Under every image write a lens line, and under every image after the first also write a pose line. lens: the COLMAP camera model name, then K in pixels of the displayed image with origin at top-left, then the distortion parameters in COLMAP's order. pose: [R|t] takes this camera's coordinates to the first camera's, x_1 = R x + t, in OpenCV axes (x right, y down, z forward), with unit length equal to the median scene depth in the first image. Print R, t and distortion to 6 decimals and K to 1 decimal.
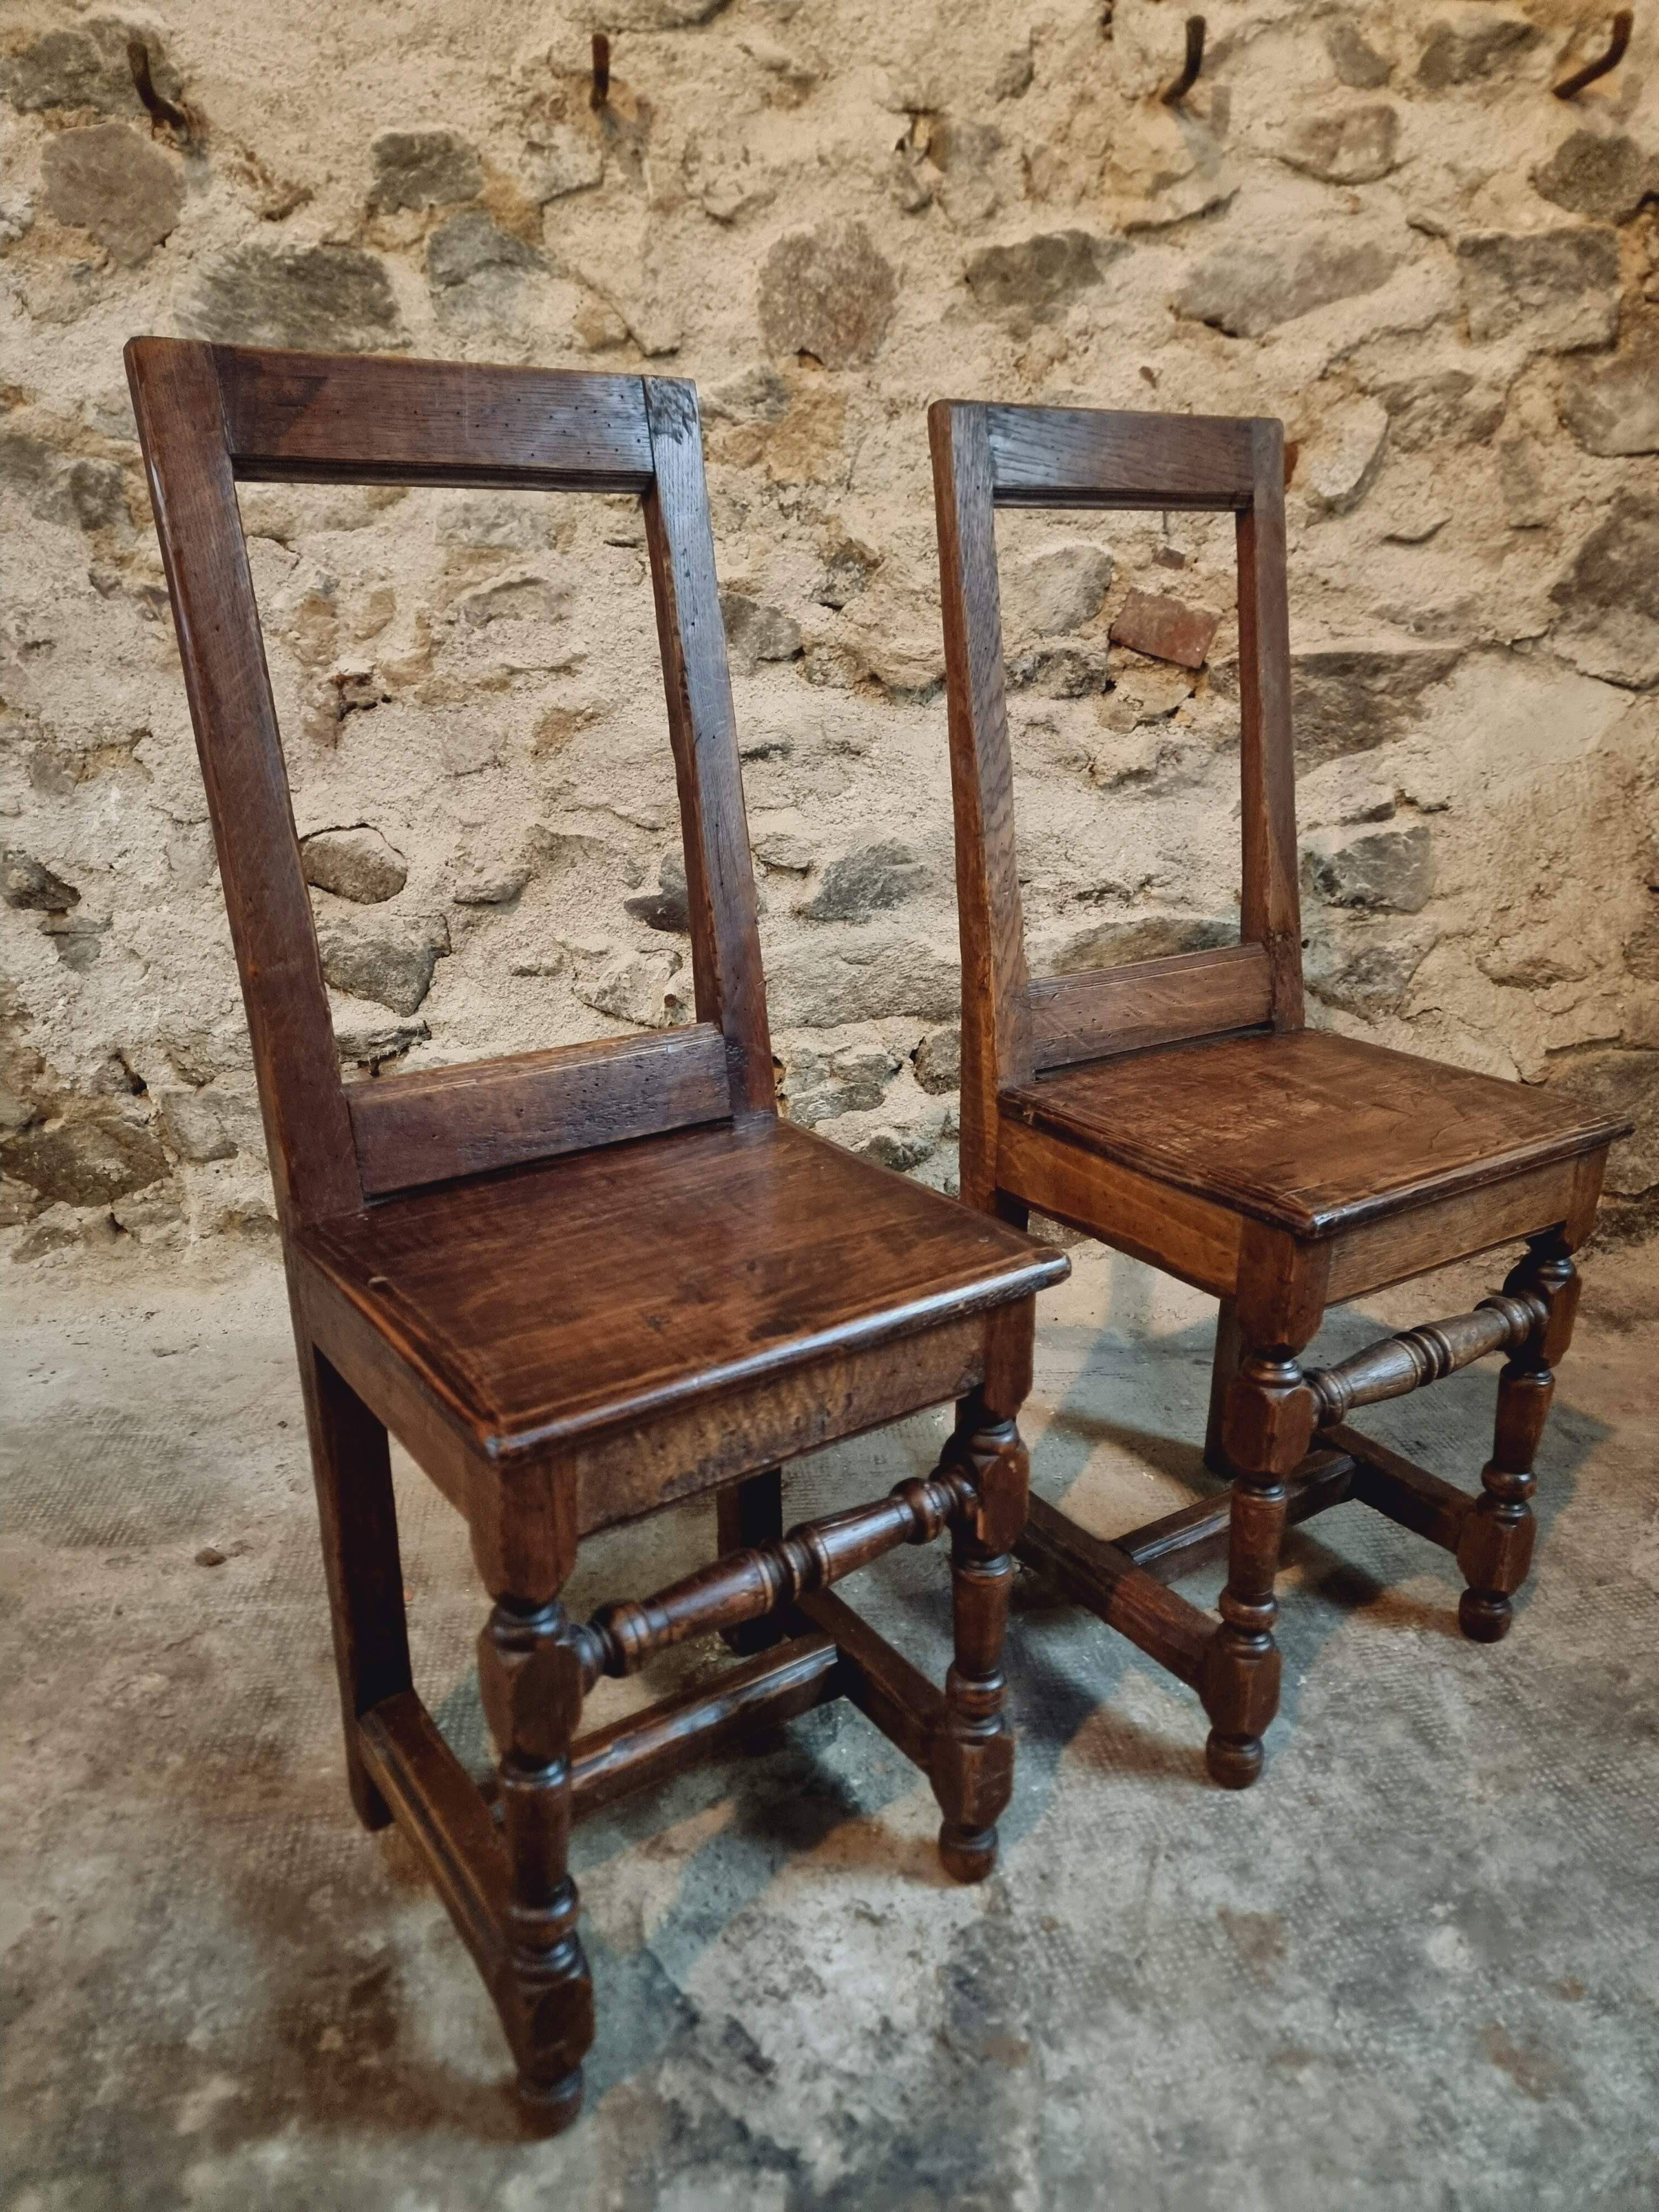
lens RADIAL K [[1539.5, 0, 796.8], [0, 1539.5, 1123.9], [0, 0, 1]] dist [0.074117, -0.069208]
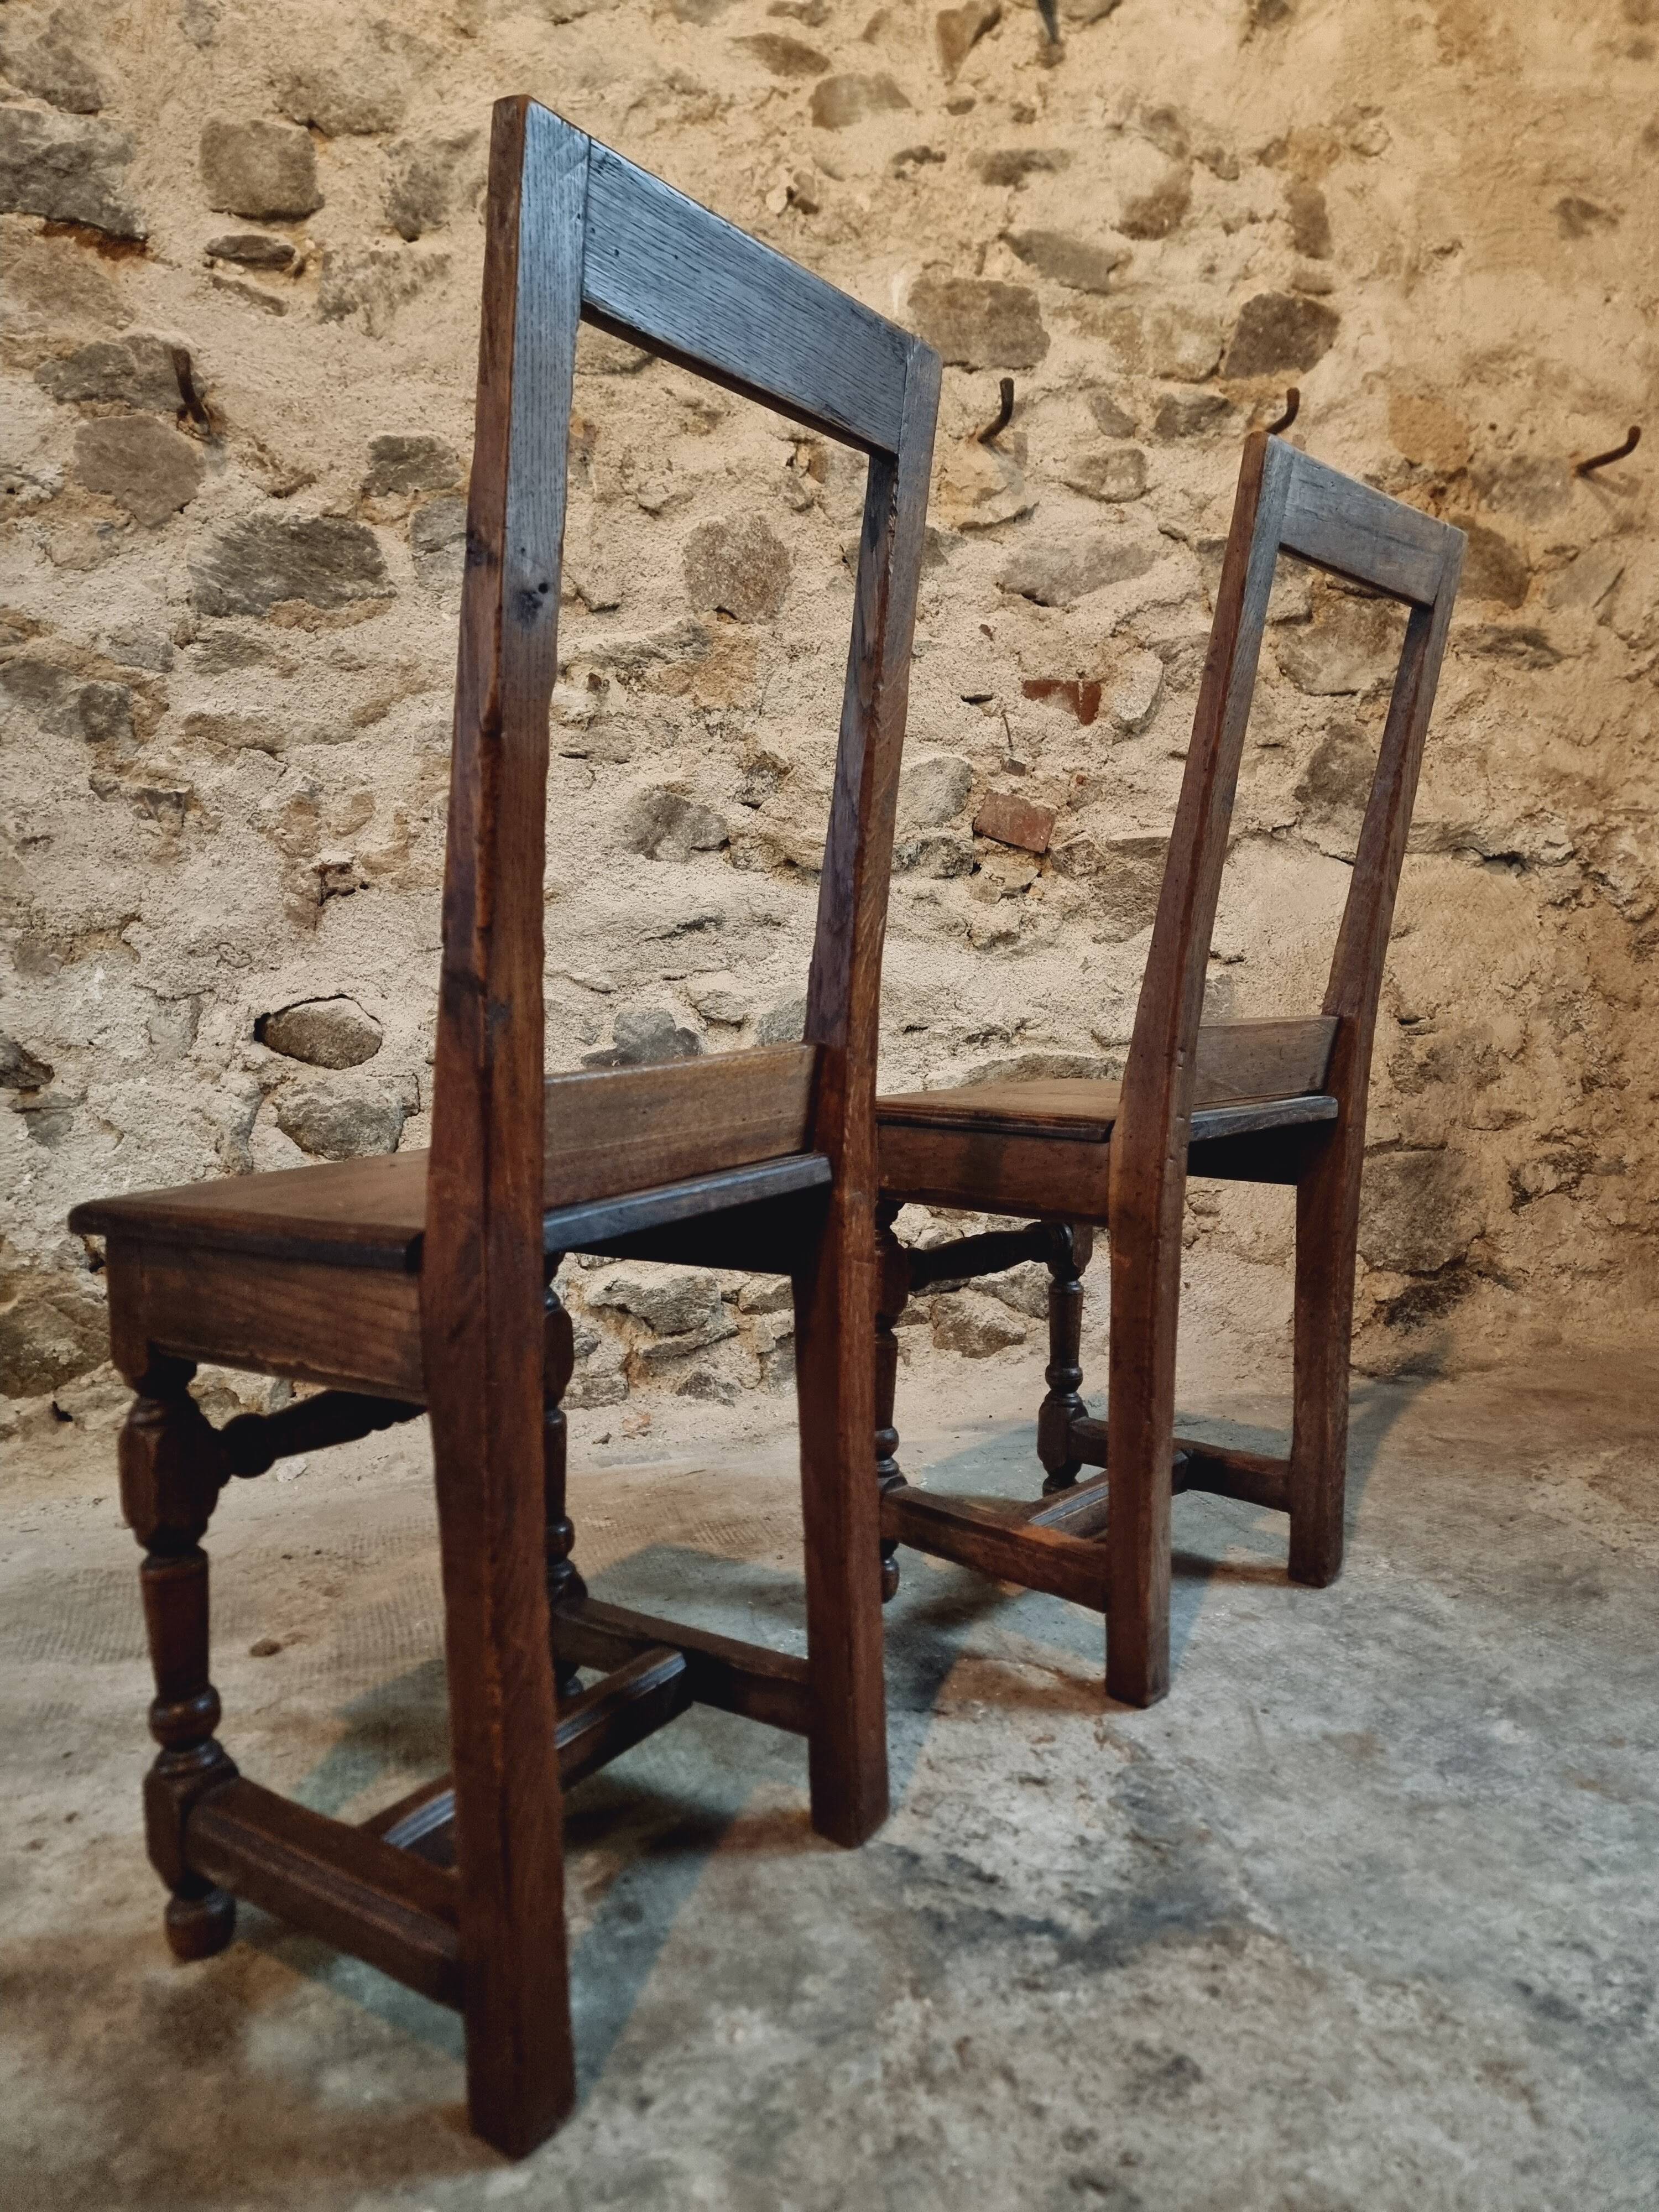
lens RADIAL K [[1536.8, 0, 812.5], [0, 1536.8, 1114.4], [0, 0, 1]] dist [0.084551, -0.078328]
pose [[0.976837, -0.049889, 0.208086, -0.192299], [0.100872, 0.964975, -0.242176, 0.191888], [-0.188716, 0.257556, 0.947656, -0.077794]]
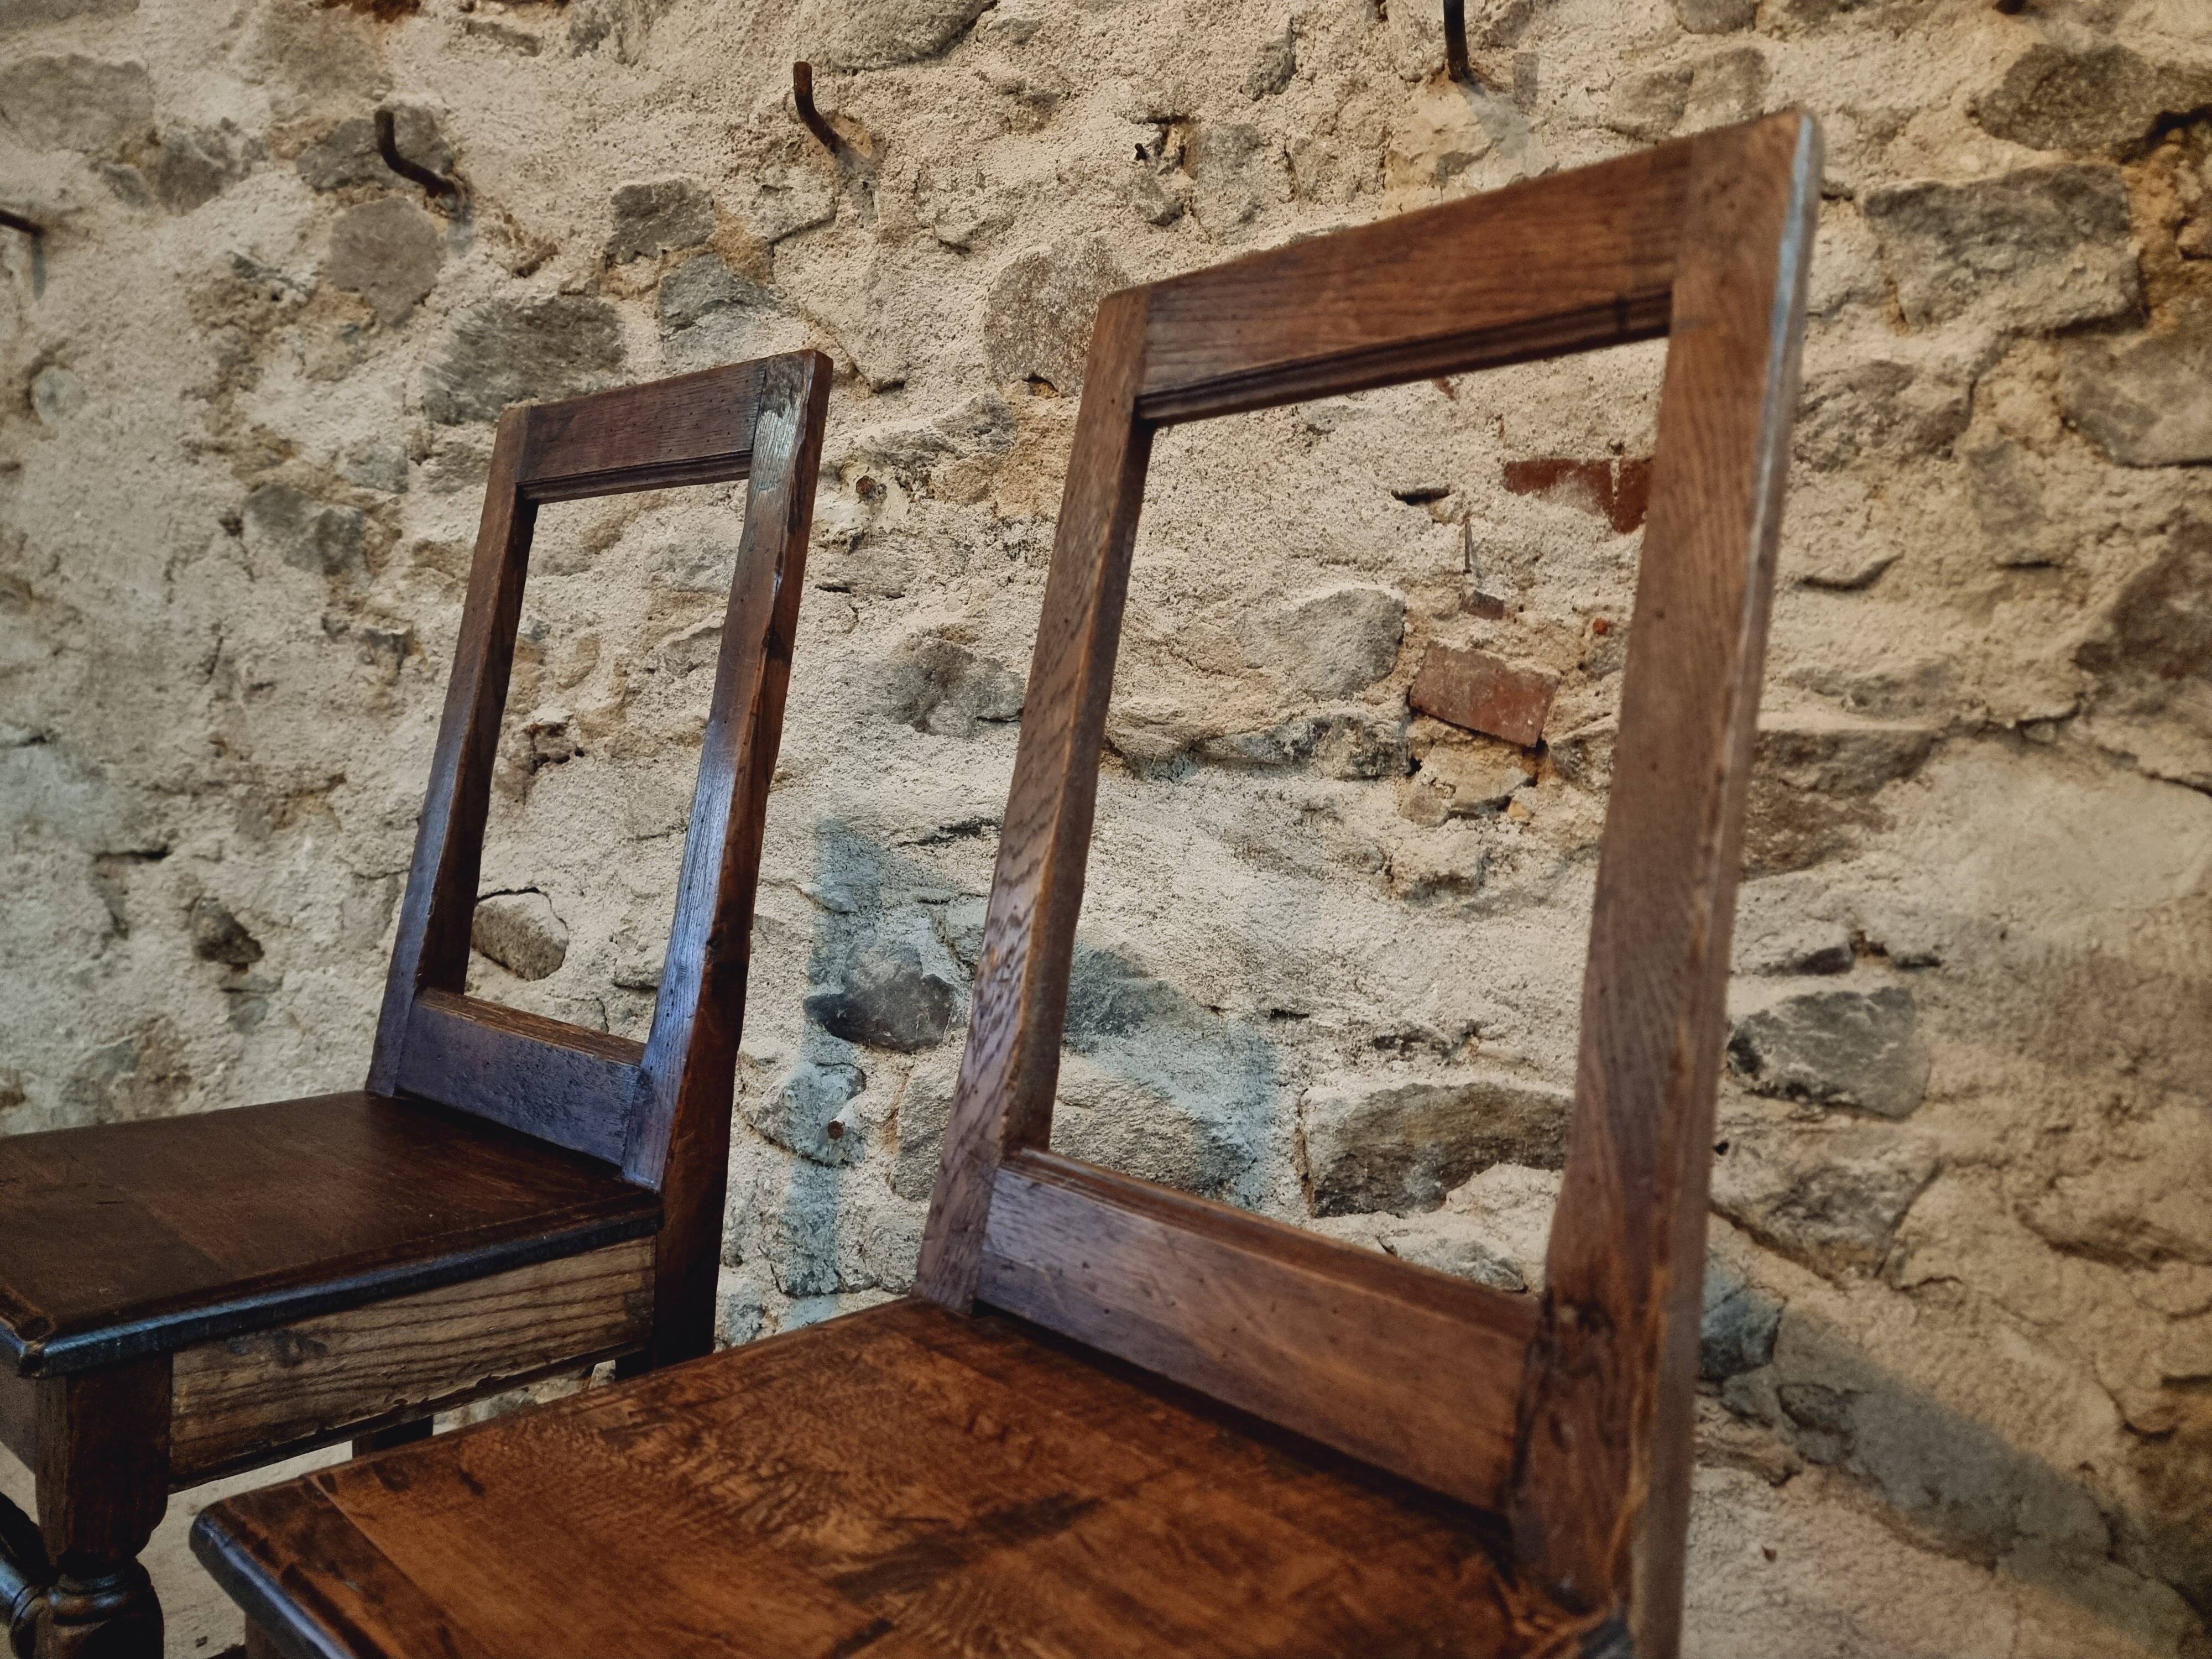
lens RADIAL K [[1534.3, 0, 1129.0], [0, 1534.3, 827.4], [0, 0, 1]] dist [0.085256, -0.080751]
pose [[0.951519, 0.043765, -0.304461, 0.307213], [-0.133231, 0.950796, -0.279708, -0.028796], [0.277239, 0.306711, 0.910531, 0.304078]]
